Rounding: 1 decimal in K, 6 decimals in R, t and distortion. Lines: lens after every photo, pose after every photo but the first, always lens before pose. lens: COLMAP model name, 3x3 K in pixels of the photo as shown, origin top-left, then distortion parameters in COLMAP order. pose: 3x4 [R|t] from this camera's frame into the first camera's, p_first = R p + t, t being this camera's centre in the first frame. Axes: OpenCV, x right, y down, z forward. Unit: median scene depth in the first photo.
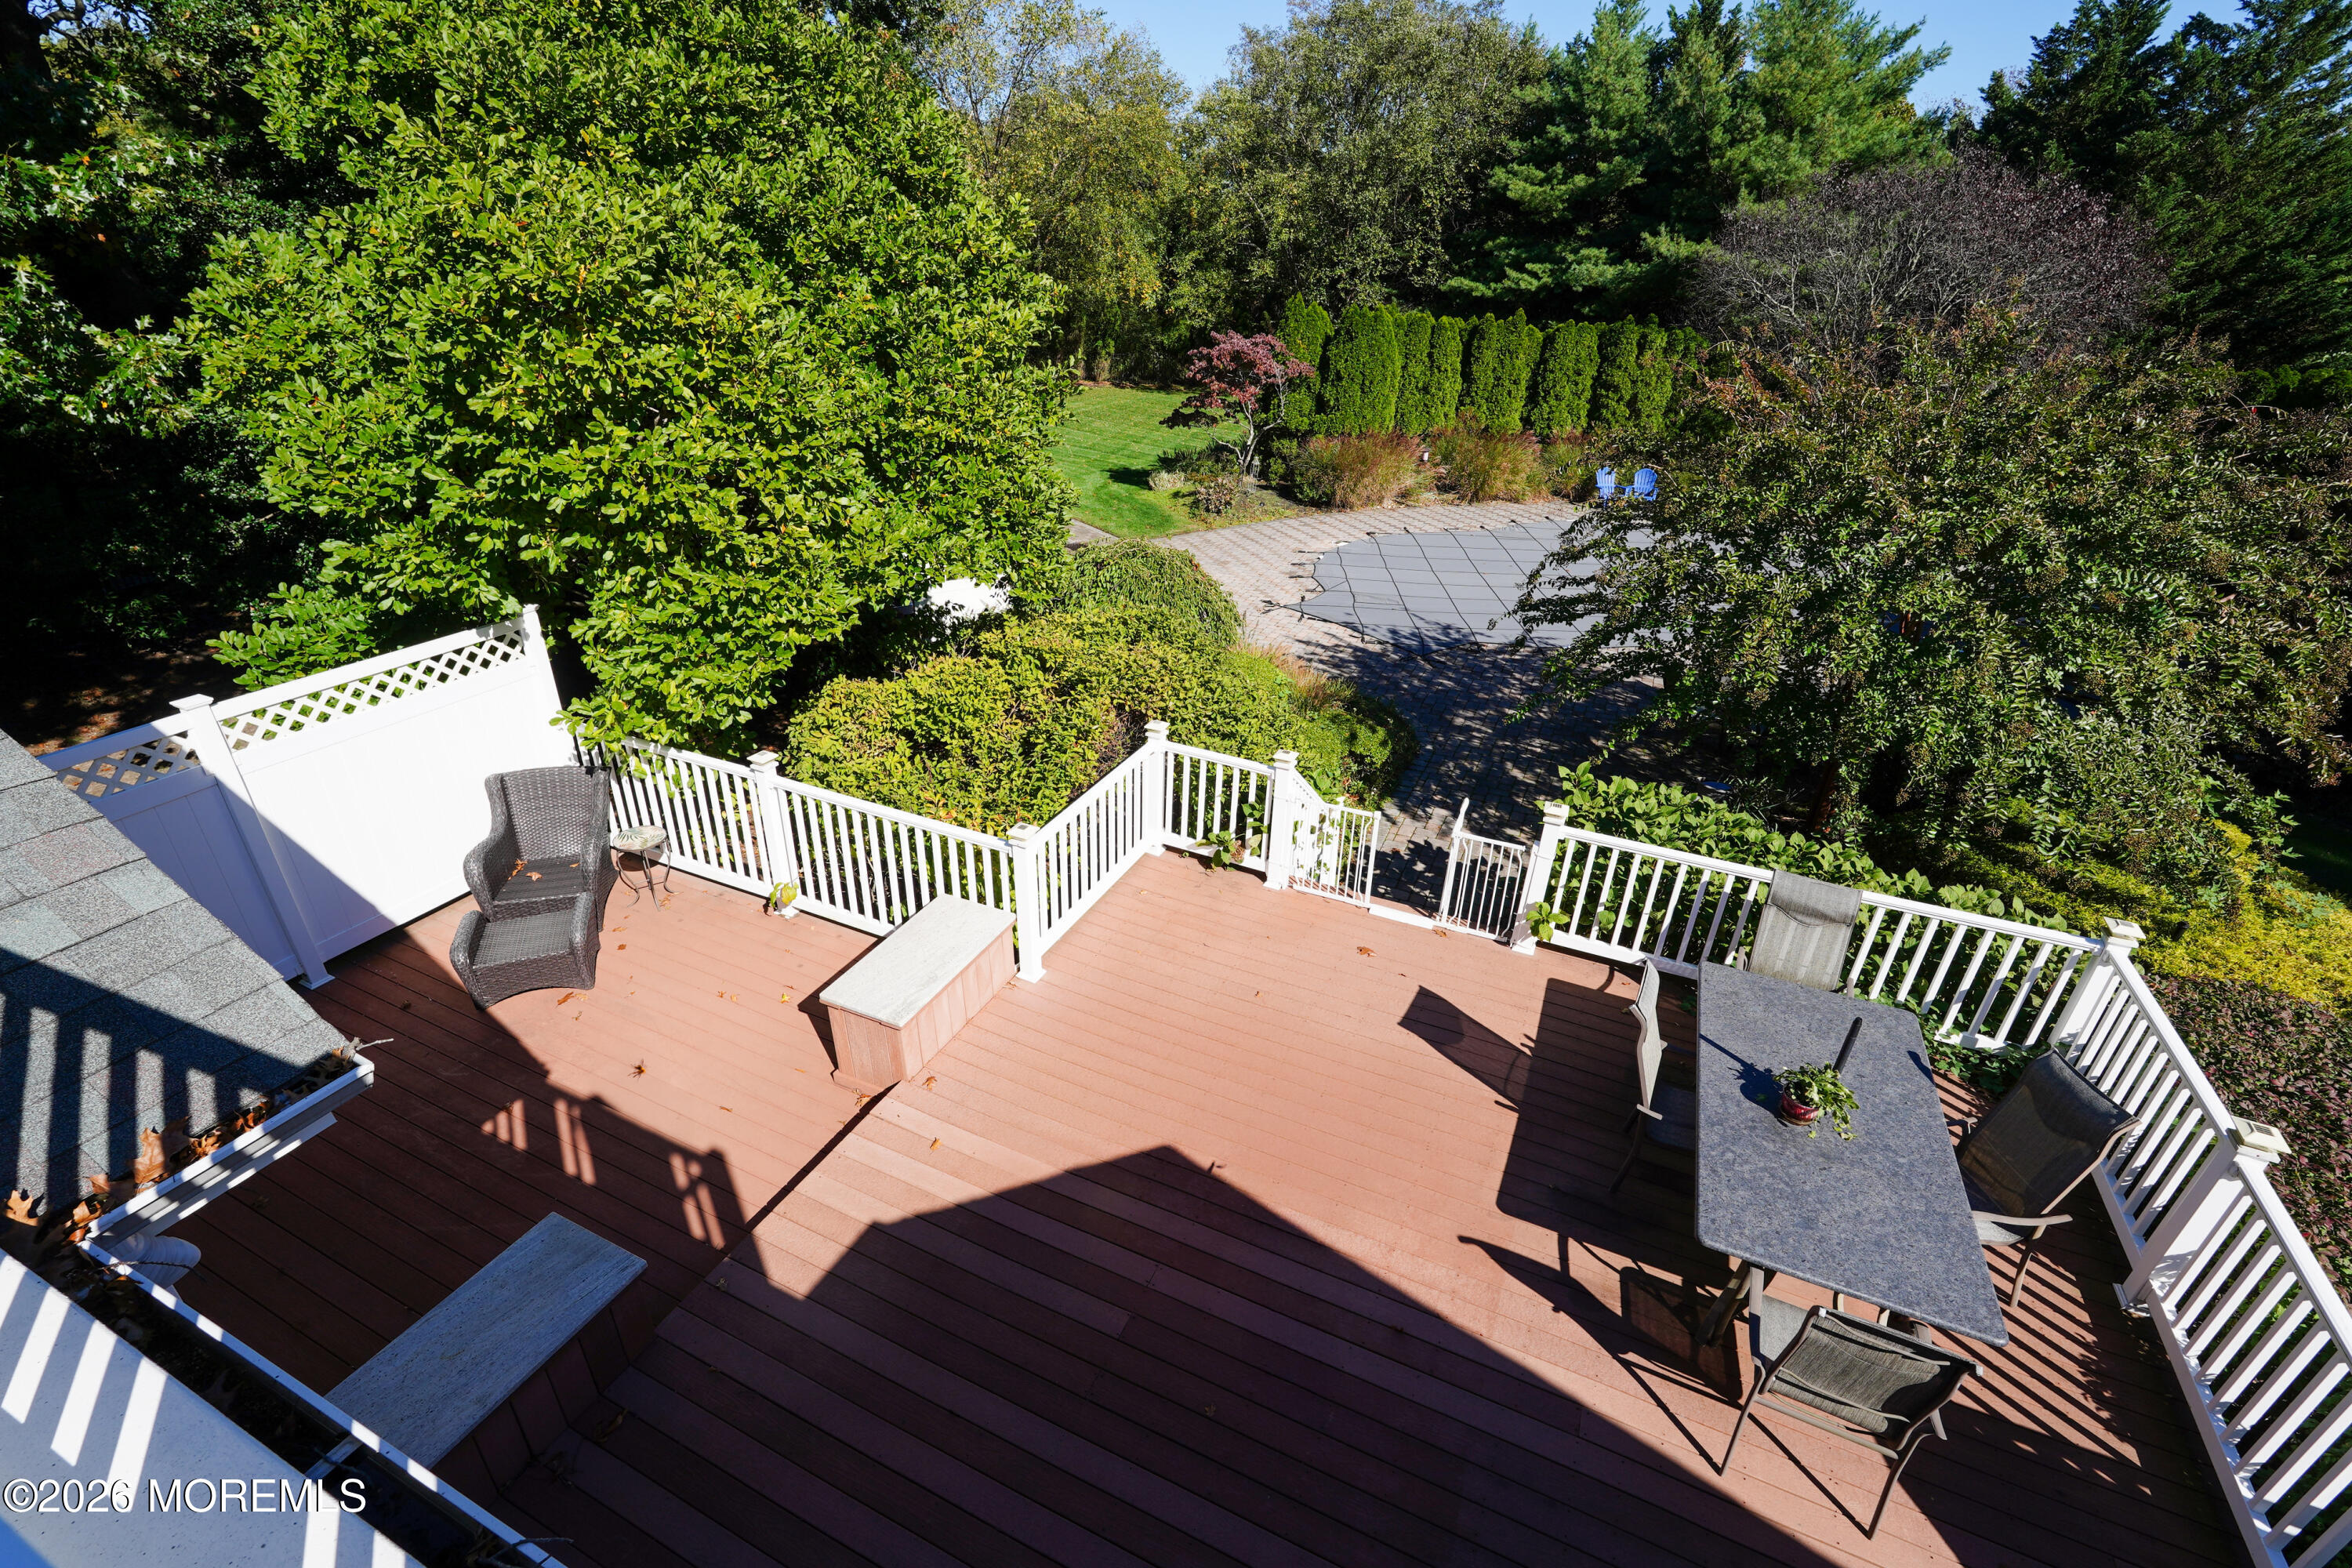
lens RADIAL K [[1046.6, 0, 1159.4], [0, 1046.6, 795.6], [0, 0, 1]] dist [-0.013967, 0.007166]
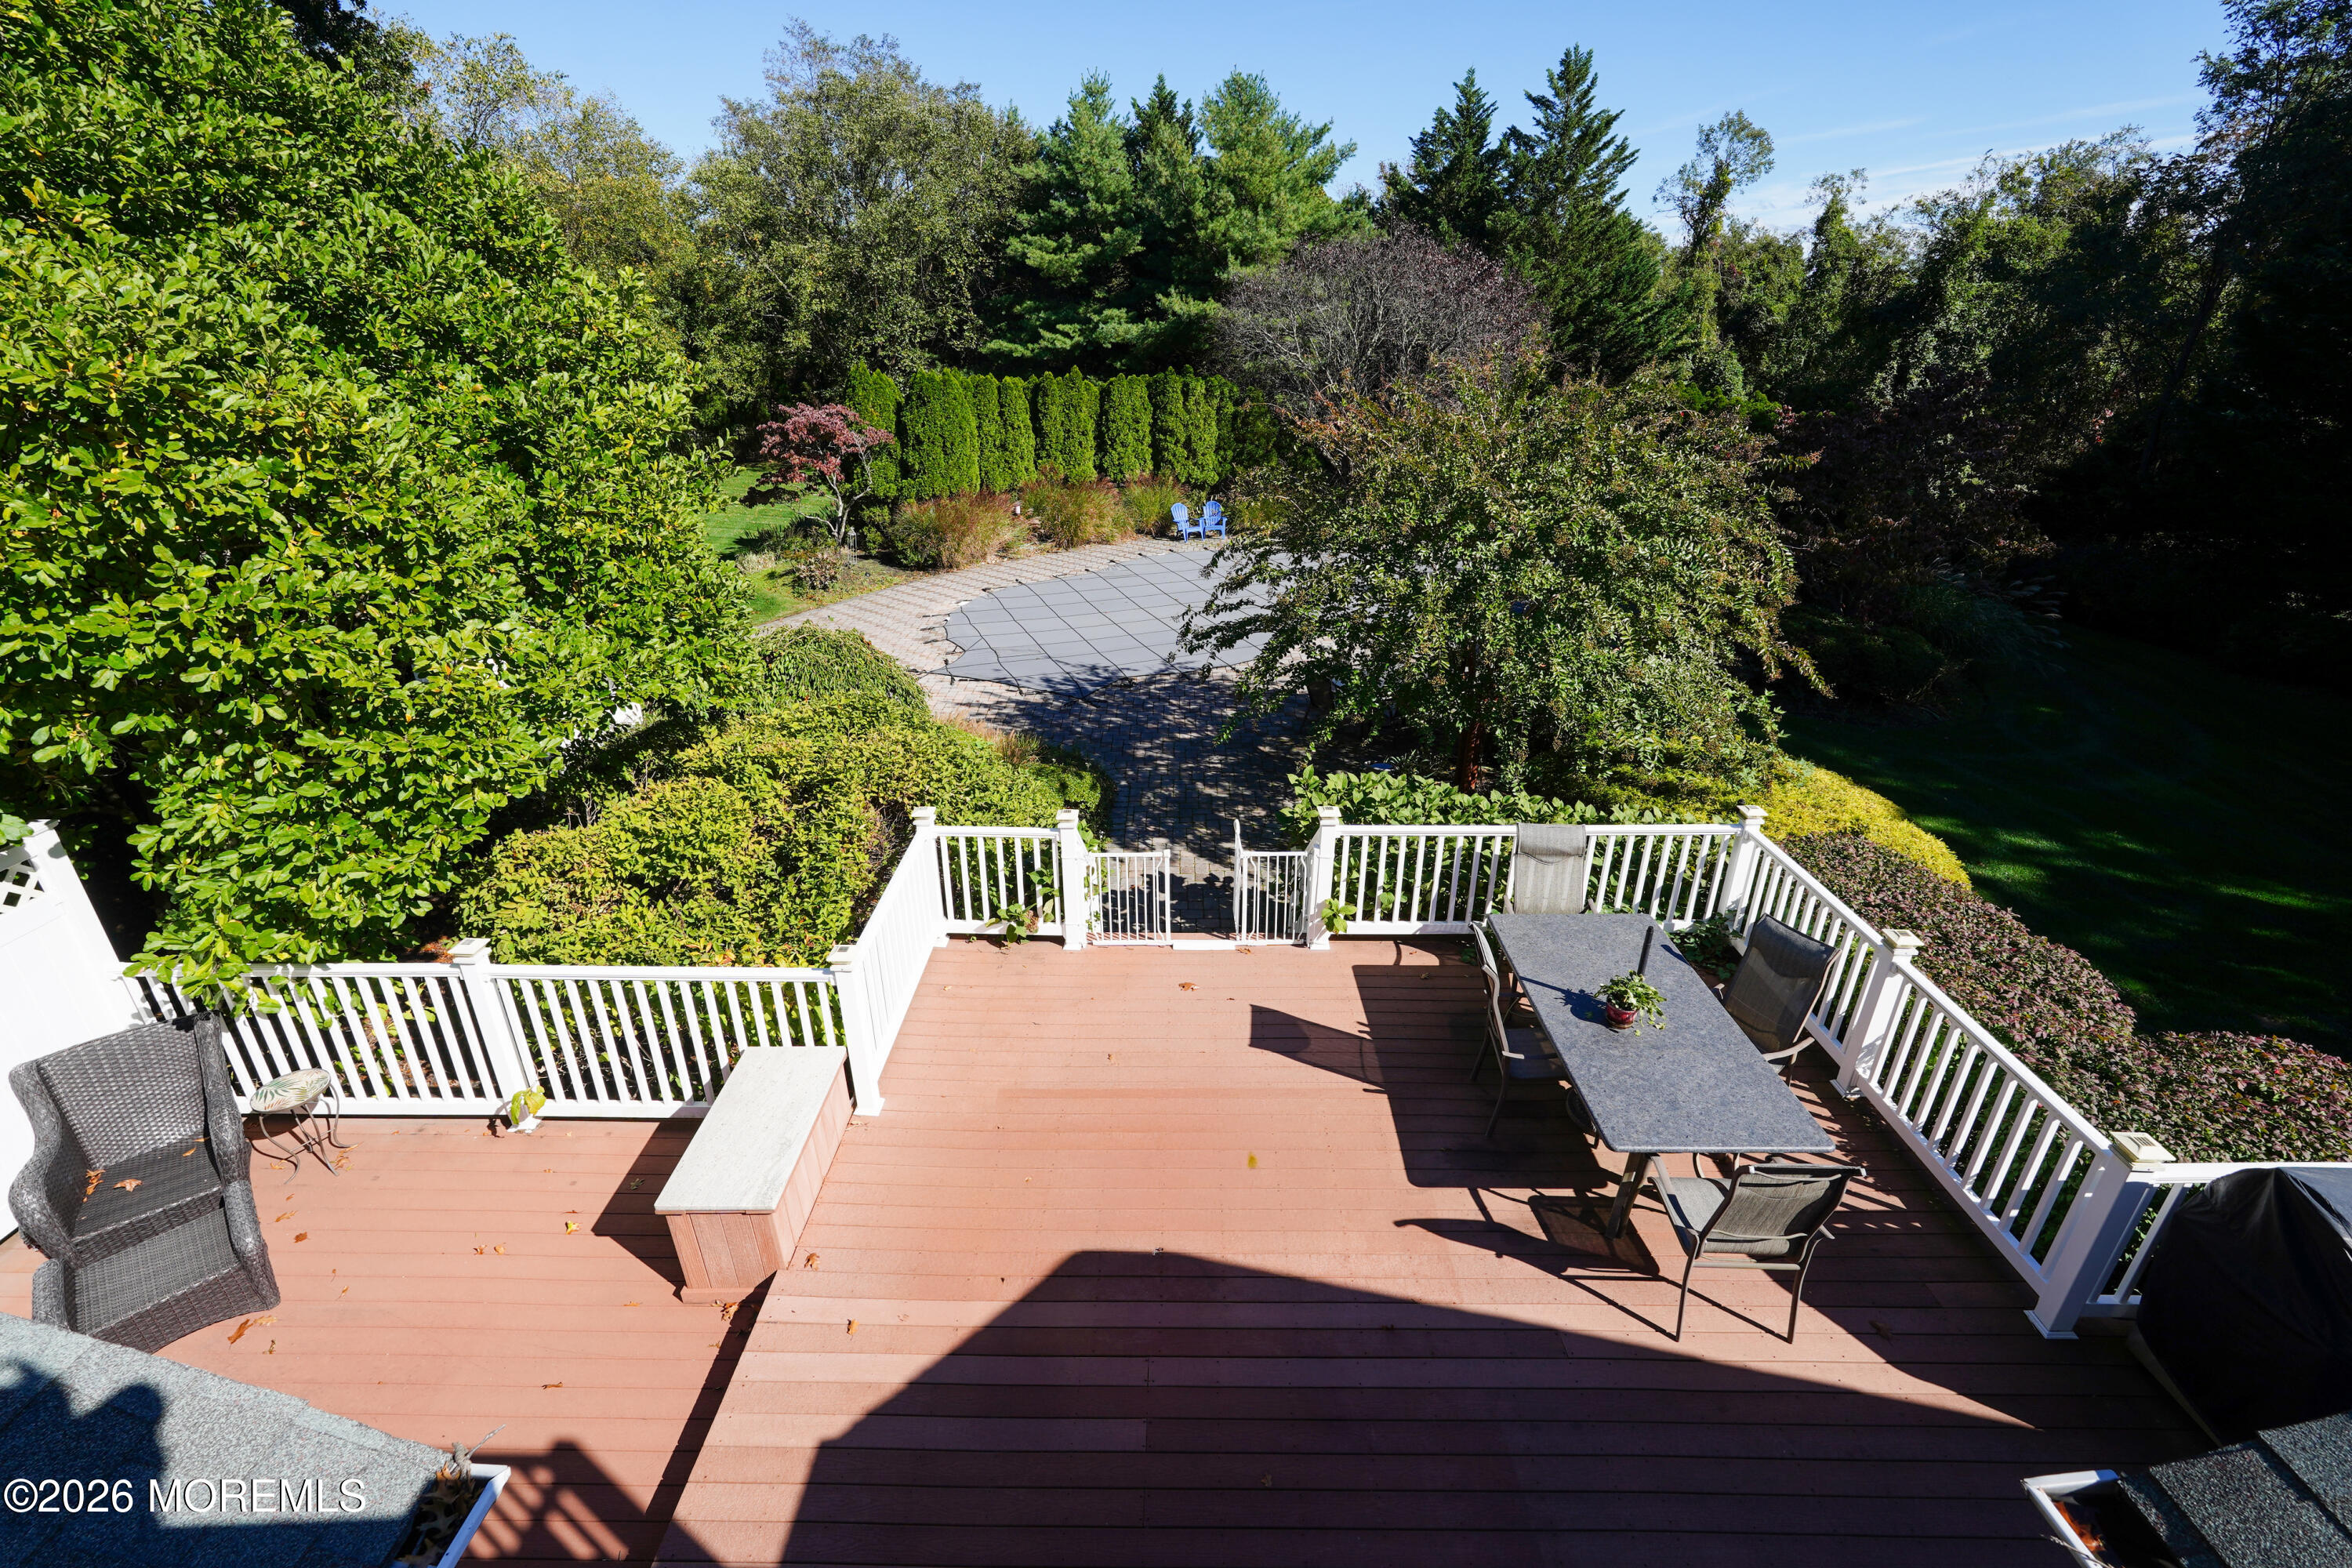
lens RADIAL K [[1046.6, 0, 1174.0], [0, 1046.6, 793.7], [0, 0, 1]] dist [-0.013967, 0.007166]
pose [[0.908676, -0.195181, 0.369070, -0.148076], [0.214473, 0.976662, -0.011544, -0.024222], [-0.358203, 0.089645, 0.929330, 0.040403]]
